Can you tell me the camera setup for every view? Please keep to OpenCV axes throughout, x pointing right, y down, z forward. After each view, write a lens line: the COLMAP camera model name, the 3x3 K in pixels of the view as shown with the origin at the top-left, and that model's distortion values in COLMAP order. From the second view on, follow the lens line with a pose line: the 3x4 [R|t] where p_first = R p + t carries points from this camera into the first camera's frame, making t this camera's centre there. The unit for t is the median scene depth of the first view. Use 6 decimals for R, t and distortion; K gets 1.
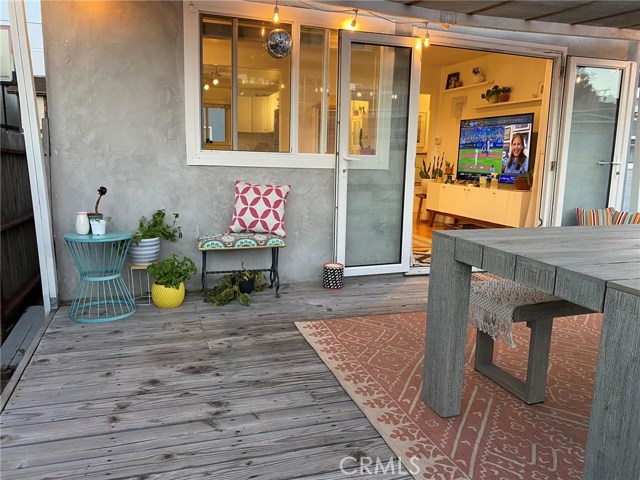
lens RADIAL K [[493.1, 0, 320.0], [0, 493.1, 240.0], [0, 0, 1]] dist [0.011841, -0.001969]
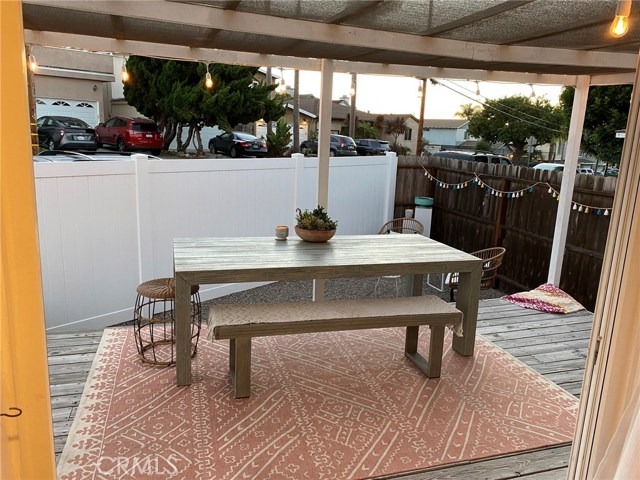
lens RADIAL K [[491.8, 0, 320.0], [0, 491.8, 240.0], [0, 0, 1]] dist [-0.006363, 0.000396]
pose [[-0.997477, -0.068334, 0.019246, 0.812198], [-0.056078, 0.924653, 0.376658, -0.741622], [-0.043534, 0.374629, -0.926152, 2.709594]]
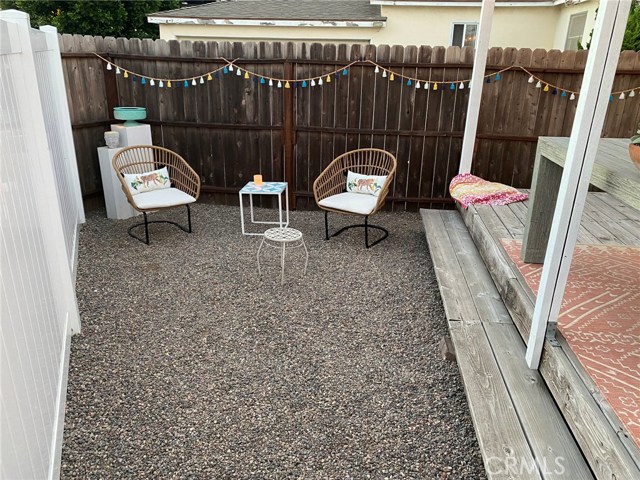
lens RADIAL K [[493.1, 0, 320.0], [0, 493.1, 240.0], [0, 0, 1]] dist [0.011841, -0.001969]
pose [[-0.428034, 0.283512, -0.858142, 2.002385], [-0.185348, 0.901801, 0.390386, -0.104857], [0.884552, 0.326153, -0.333453, 0.578112]]
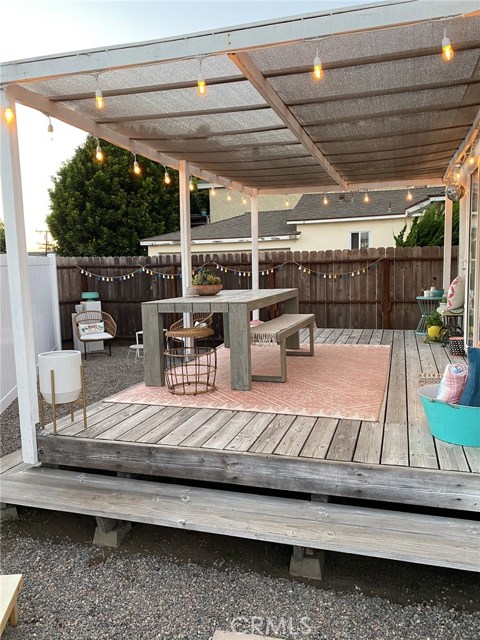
lens RADIAL K [[486.7, 0, 240.0], [0, 486.7, 320.0], [0, 0, 1]] dist [0.109643, -0.000415]
pose [[-0.604463, 0.084614, -0.792127, 2.934918], [-0.122327, 0.972692, 0.197248, -0.392459], [0.787185, 0.216127, -0.577606, 2.563880]]
